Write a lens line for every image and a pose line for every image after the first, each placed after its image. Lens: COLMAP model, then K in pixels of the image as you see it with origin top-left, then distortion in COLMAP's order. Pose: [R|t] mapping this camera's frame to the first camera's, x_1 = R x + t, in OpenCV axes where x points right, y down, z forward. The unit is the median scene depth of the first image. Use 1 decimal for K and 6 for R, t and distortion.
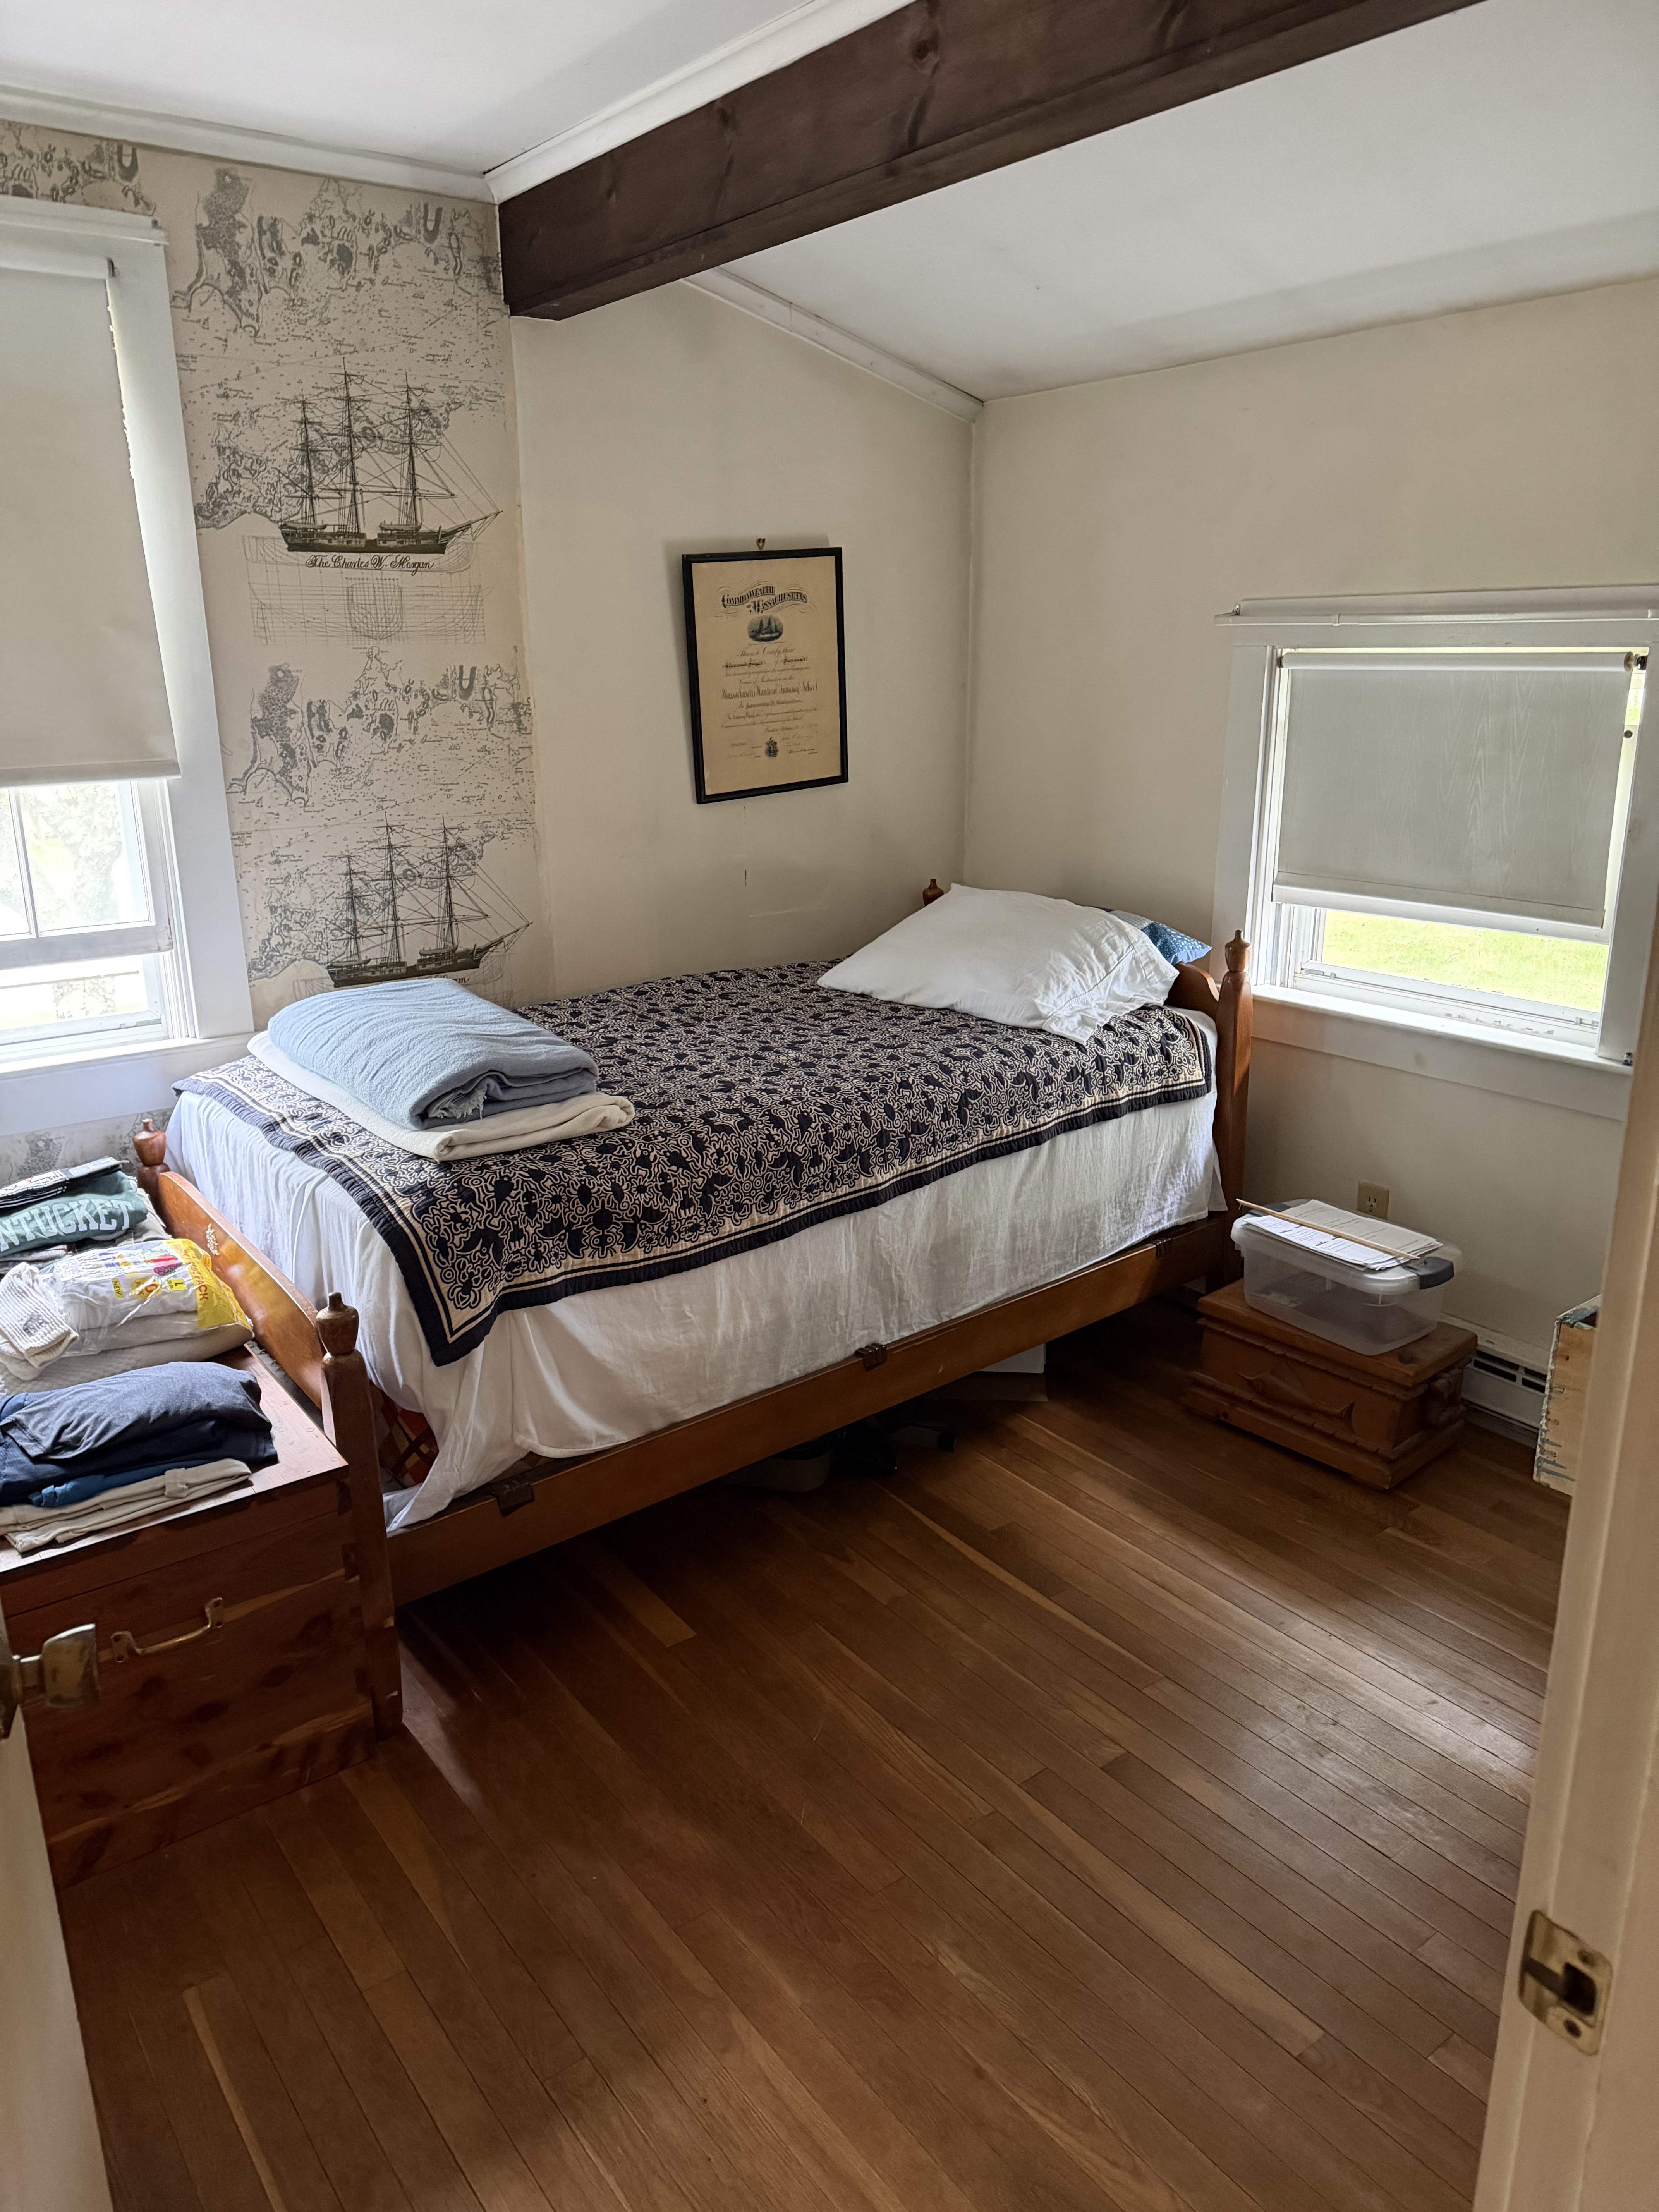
lens RADIAL K [[1568.6, 0, 828.0], [0, 1568.6, 1107.1], [0, 0, 1]] dist [0.034296, -0.001509]
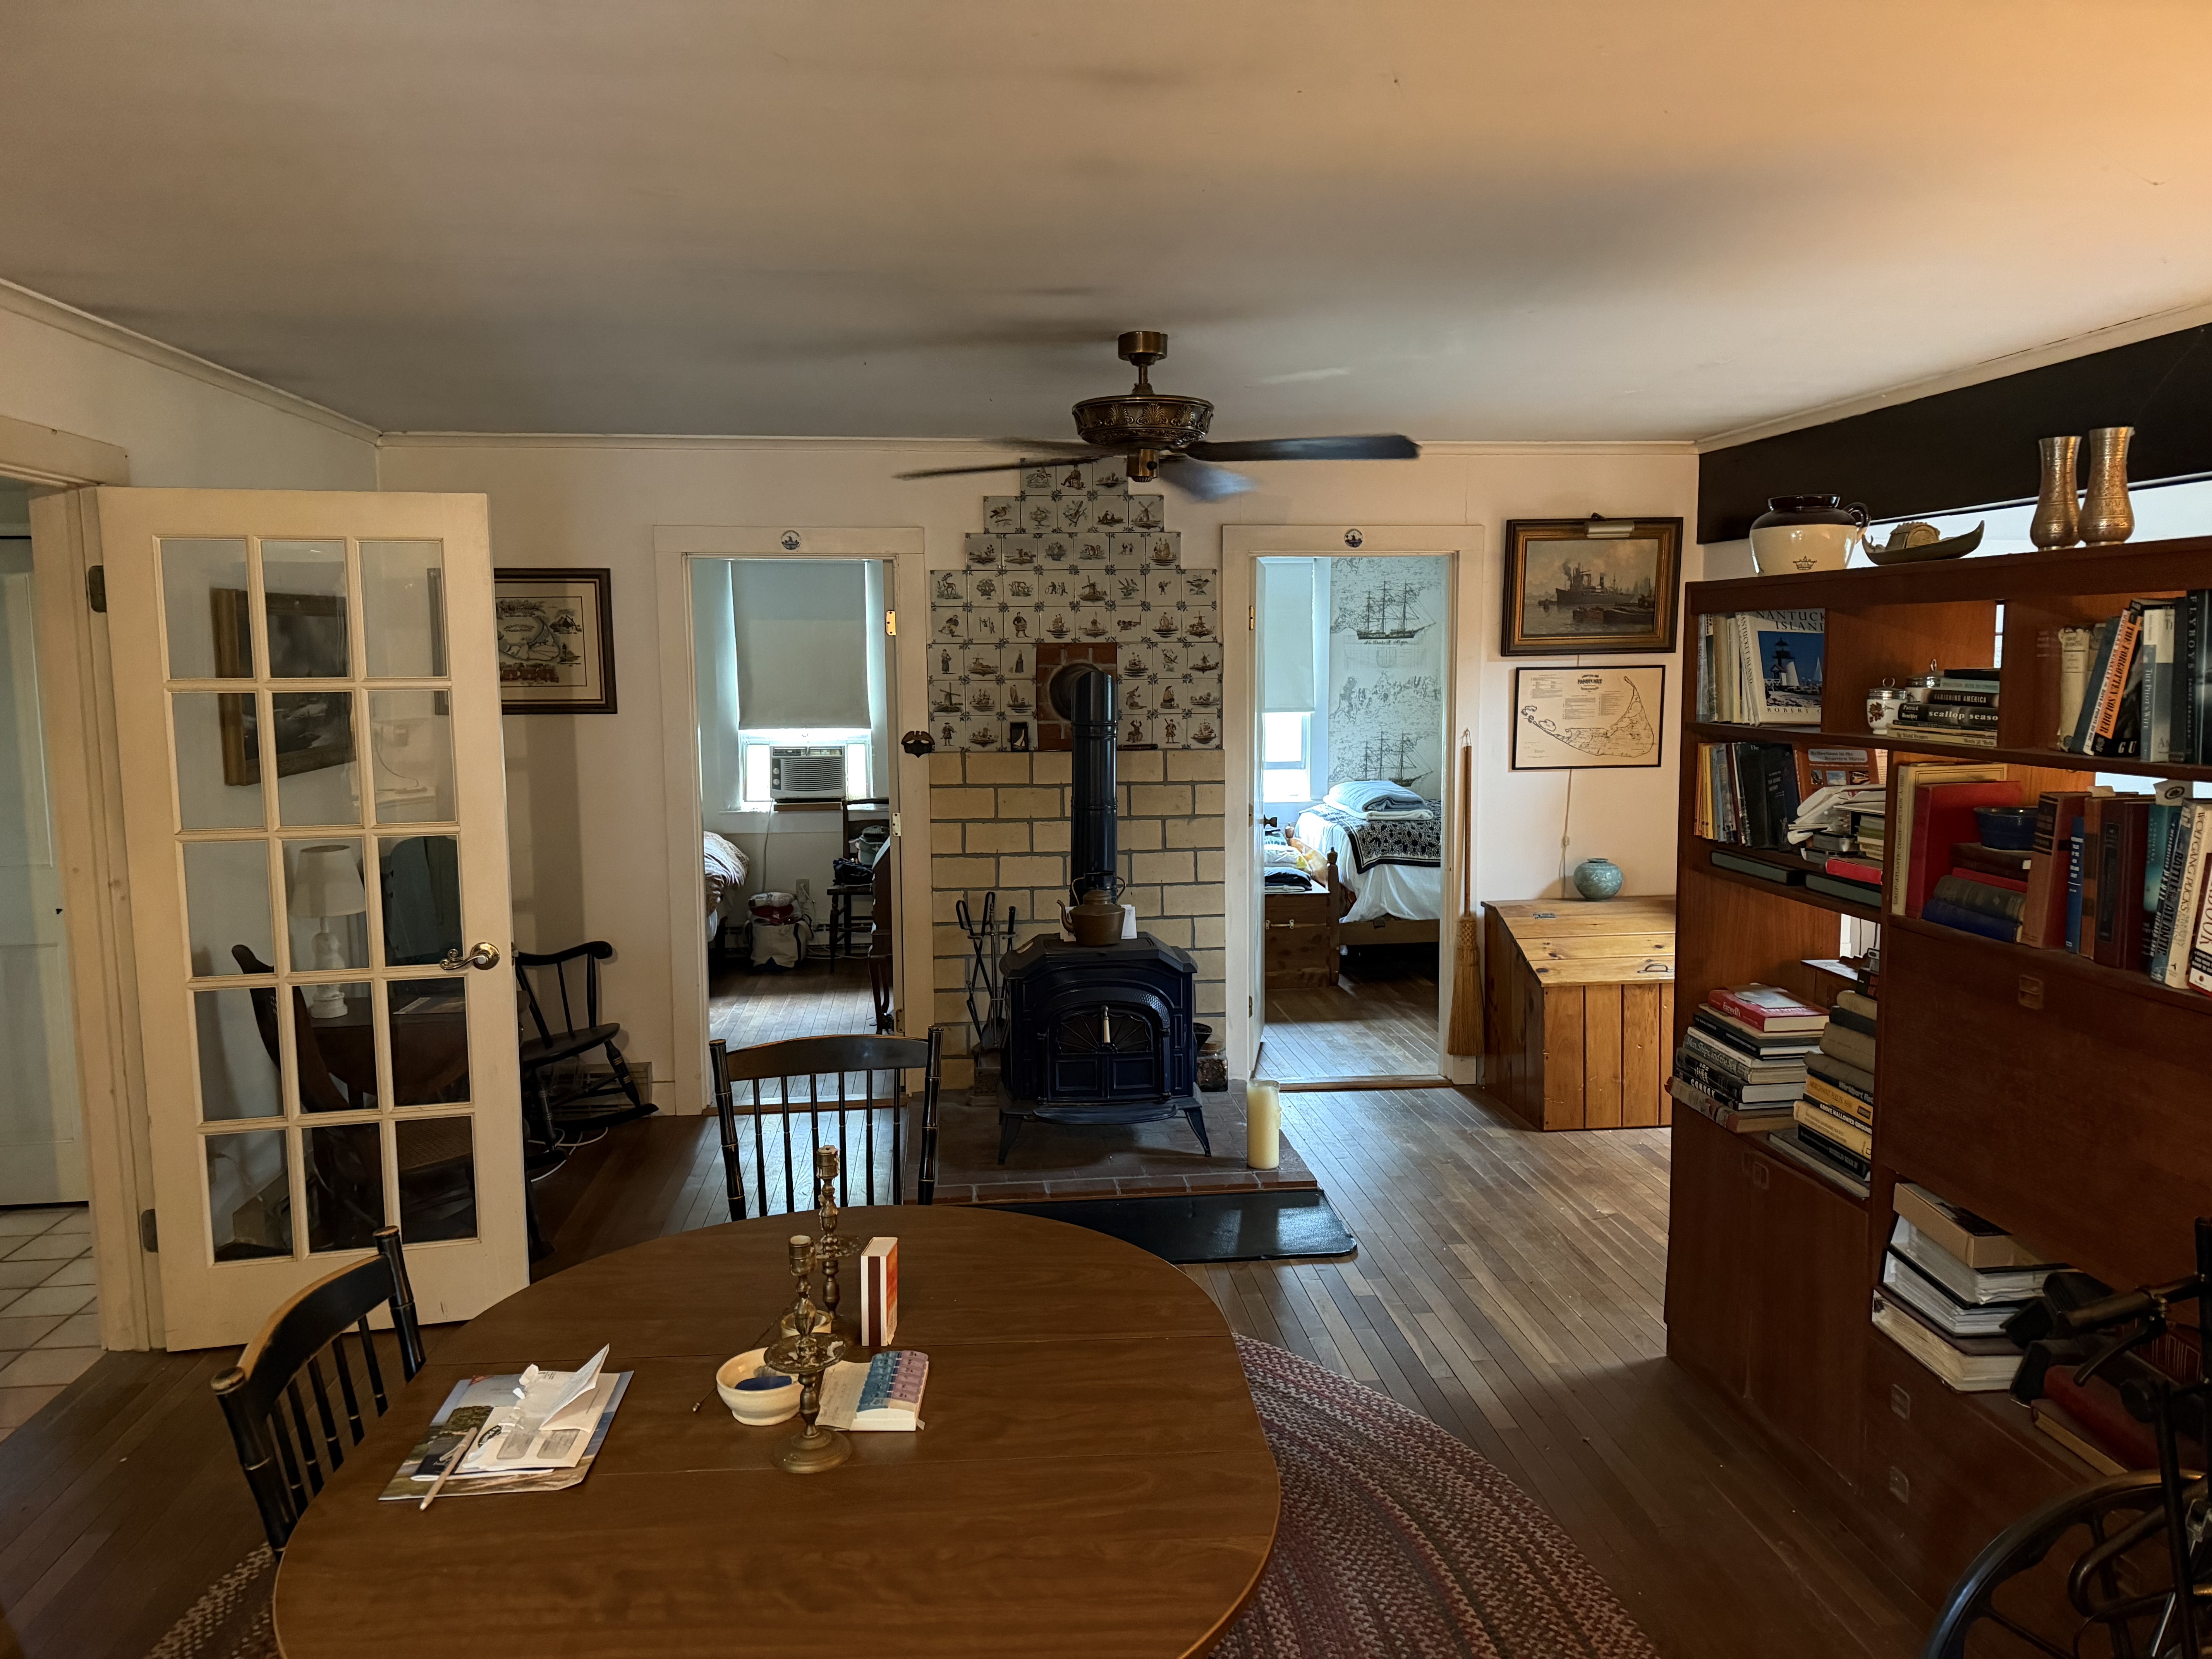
lens RADIAL K [[1568.6, 0, 1107.3], [0, 1568.6, 825.6], [0, 0, 1]] dist [0.034296, -0.001509]
pose [[0.858059, 0.055201, -0.510576, 0.805188], [-0.141163, 0.981261, -0.131145, 0.459426], [0.493770, 0.184605, 0.849772, -1.731030]]
